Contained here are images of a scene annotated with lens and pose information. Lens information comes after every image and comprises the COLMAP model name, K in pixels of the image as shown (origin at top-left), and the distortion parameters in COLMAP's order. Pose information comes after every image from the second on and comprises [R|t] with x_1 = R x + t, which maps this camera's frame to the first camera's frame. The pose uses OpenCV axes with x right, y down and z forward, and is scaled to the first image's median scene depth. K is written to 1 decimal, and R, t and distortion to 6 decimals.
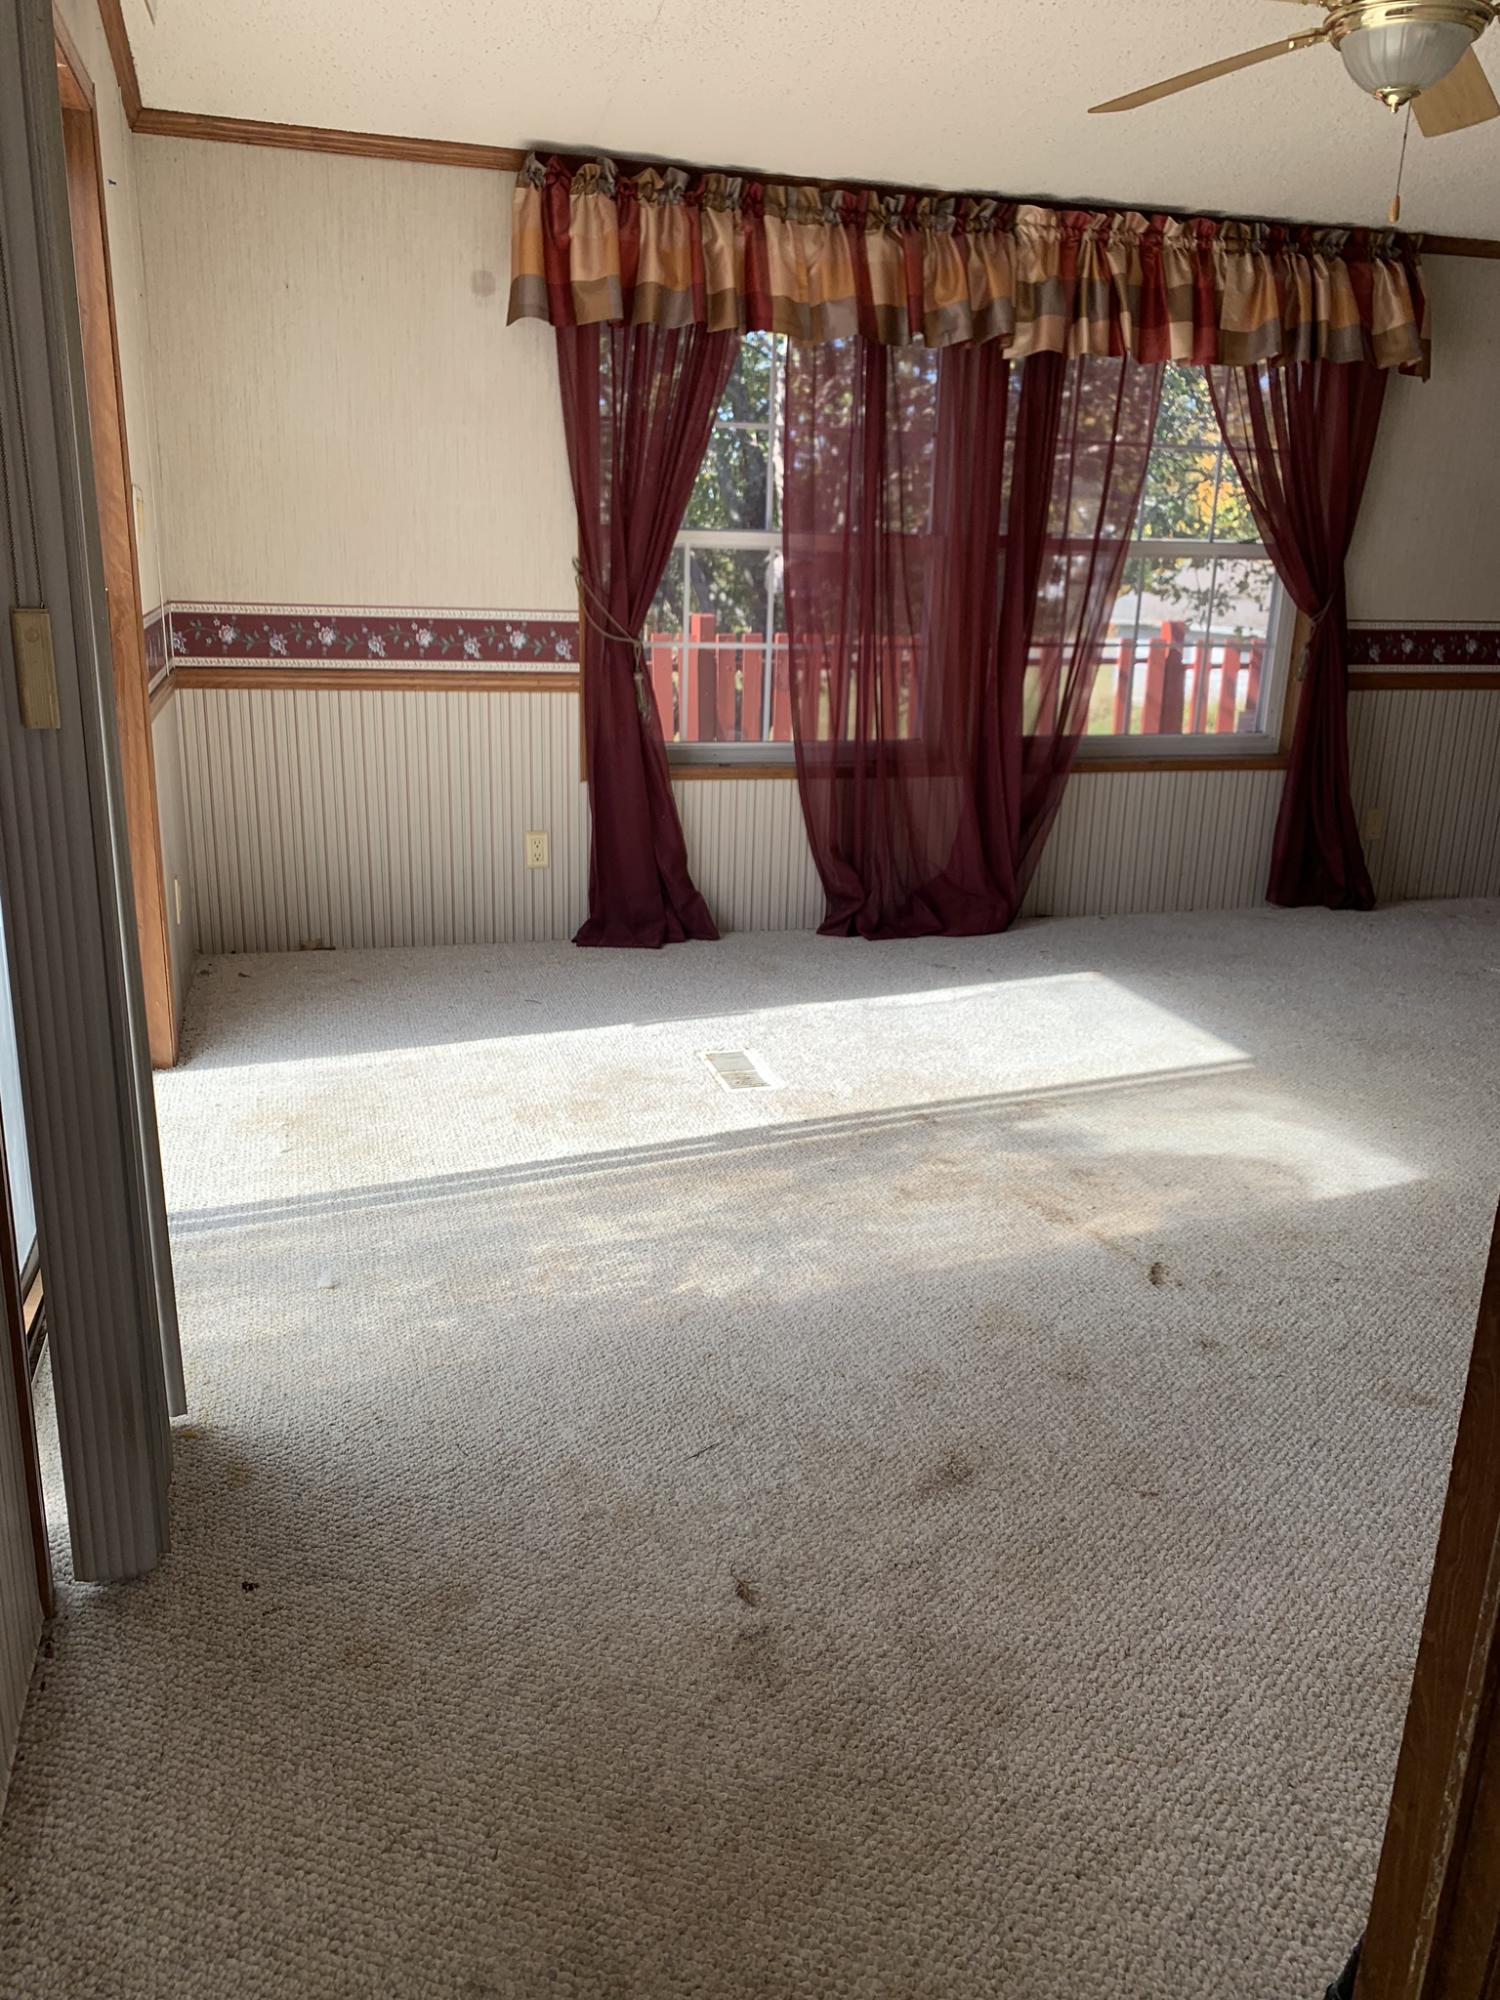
lens RADIAL K [[1519.4, 0, 738.6], [0, 1519.4, 1003.6], [0, 0, 1]] dist [-0.008051, -0.037864]
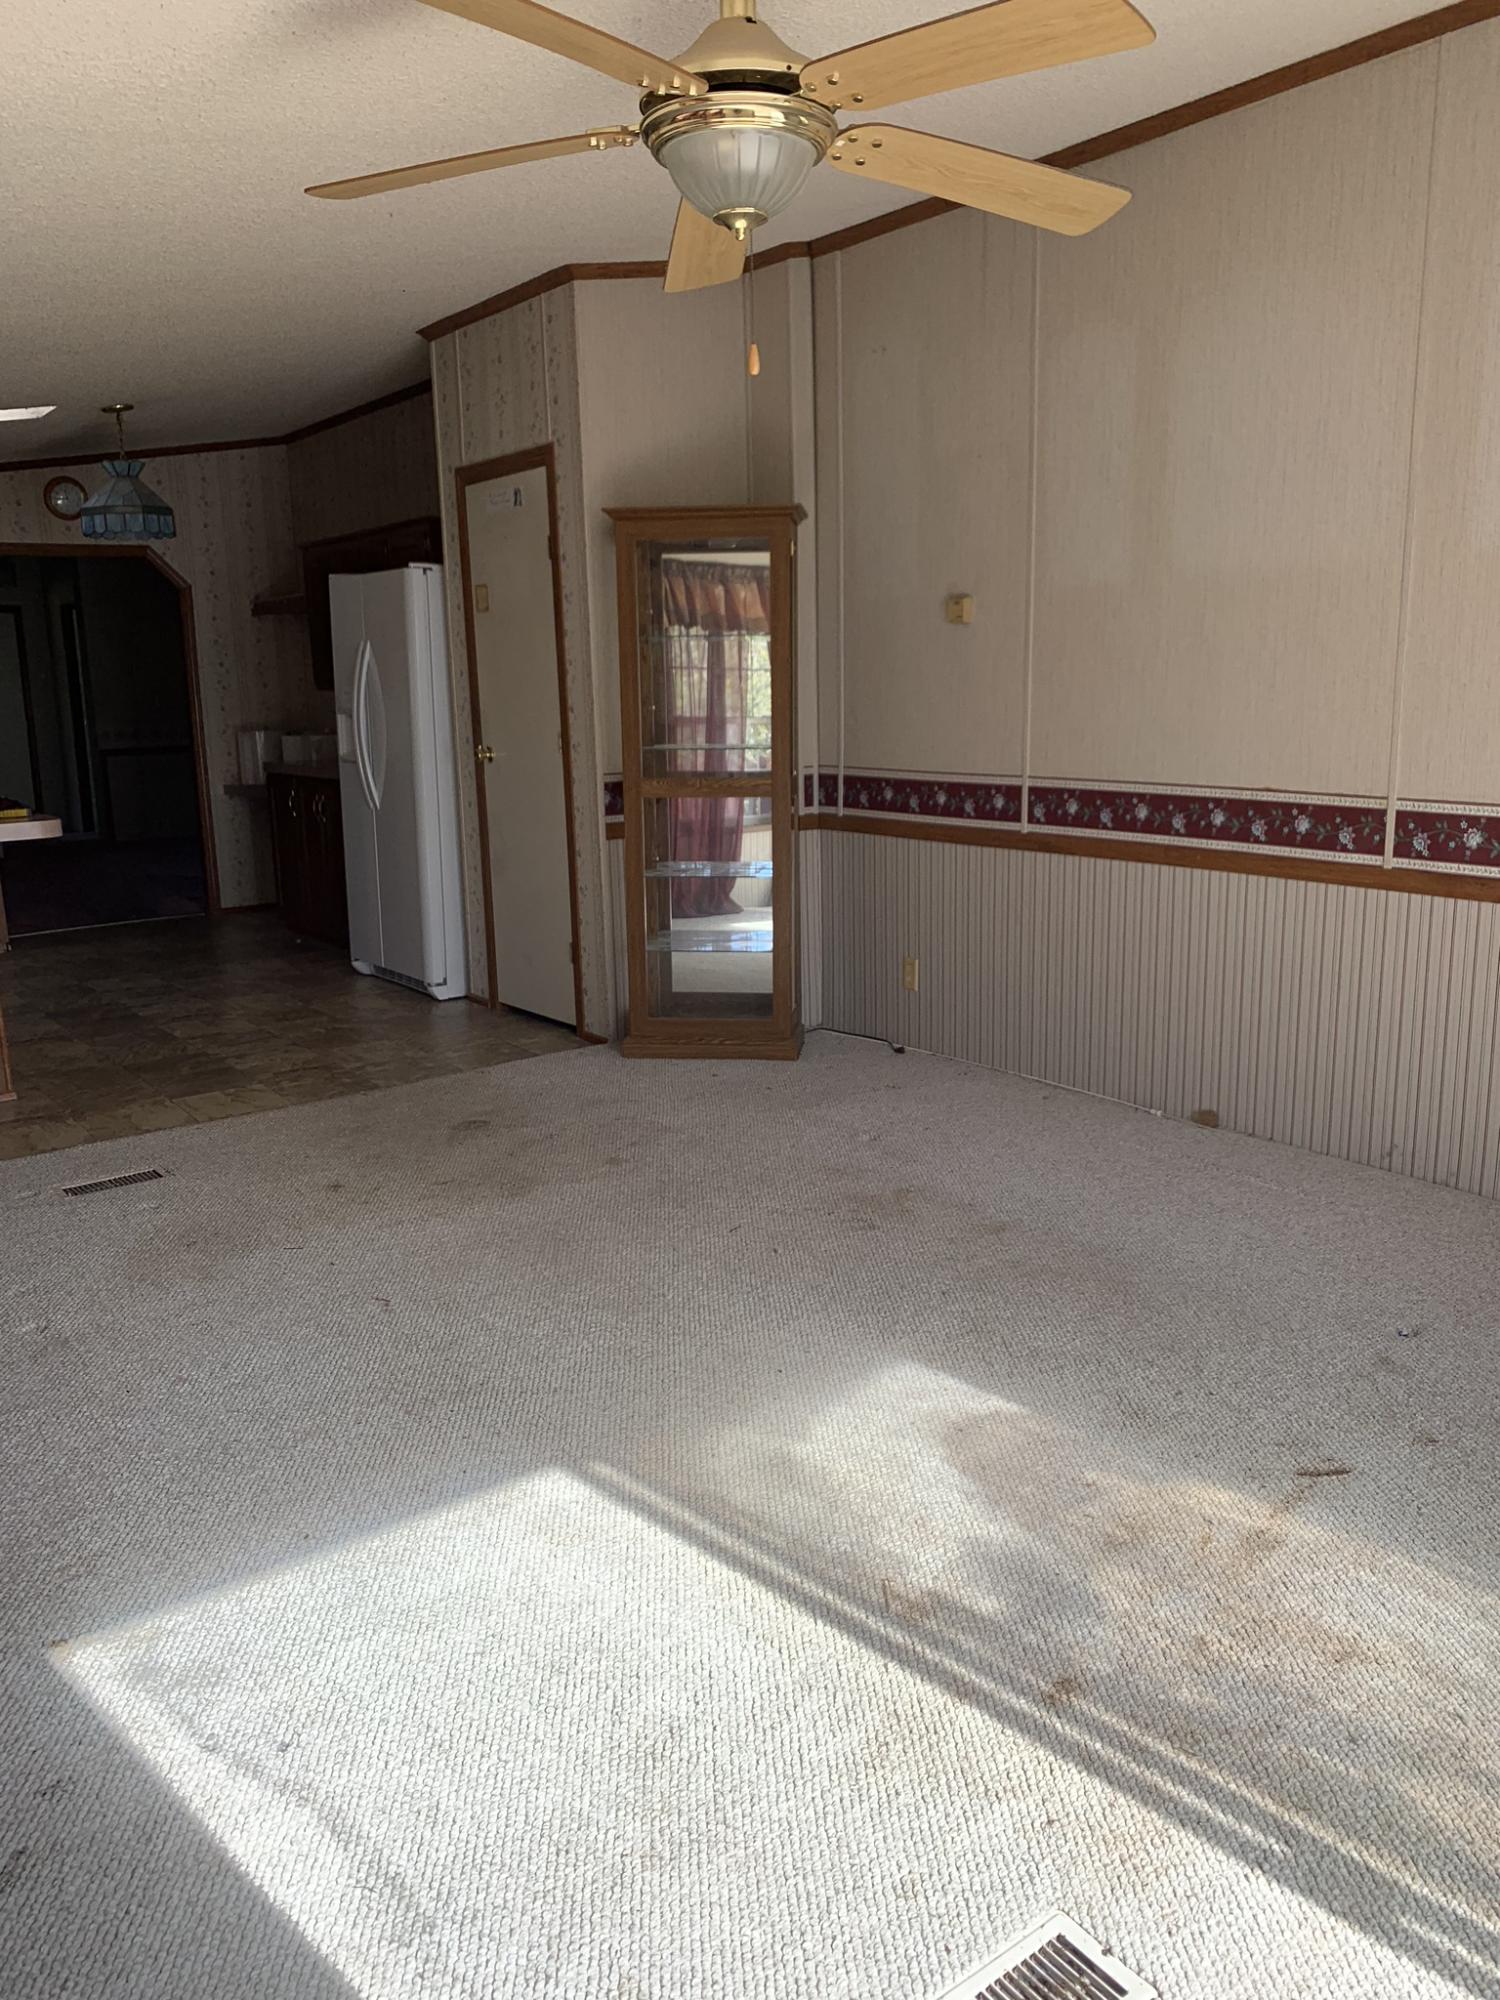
lens RADIAL K [[1519.4, 0, 743.0], [0, 1519.4, 996.8], [0, 0, 1]] dist [-0.008051, -0.037864]
pose [[-0.363884, -0.190155, 0.911828, -0.326421], [0.290076, 0.907122, 0.304934, -0.397152], [-0.885124, 0.375460, -0.274928, 1.196248]]
